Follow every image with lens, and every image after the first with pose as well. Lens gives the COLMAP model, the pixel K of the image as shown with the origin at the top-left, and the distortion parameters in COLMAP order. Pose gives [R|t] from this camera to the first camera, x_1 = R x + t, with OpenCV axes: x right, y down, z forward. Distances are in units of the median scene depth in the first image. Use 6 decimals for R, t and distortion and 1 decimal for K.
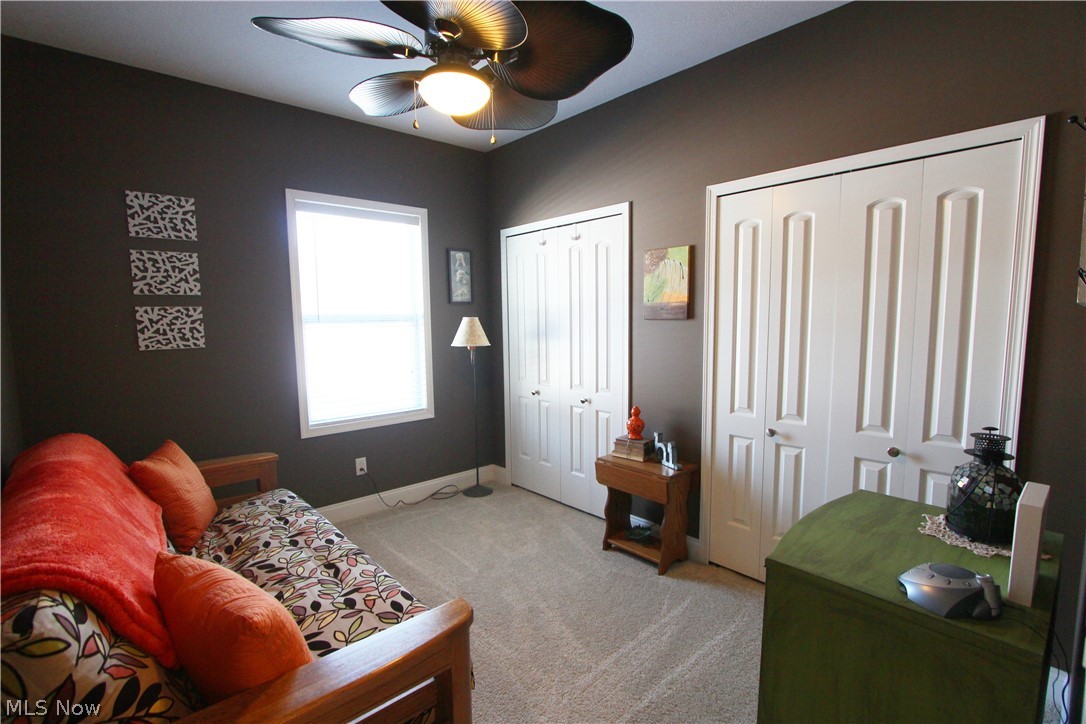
lens RADIAL K [[497.9, 0, 550.4], [0, 497.9, 367.5], [0, 0, 1]] dist [-0.015162, 0.000123]
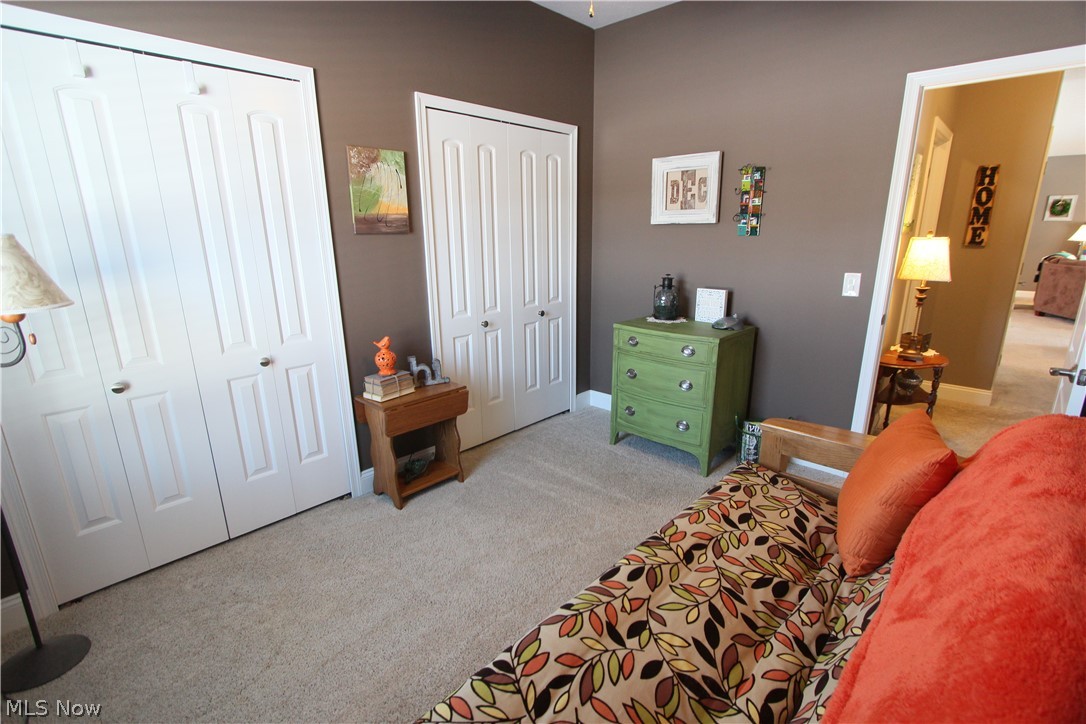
lens RADIAL K [[510.5, 0, 543.0], [0, 510.5, 362.0], [0, 0, 1]] dist [-0.000244, -0.000210]
pose [[-0.074897, -0.247479, 0.965994, -0.791986], [0.105481, 0.961314, 0.254458, -0.085756], [-0.991597, 0.120953, -0.045895, 0.862053]]
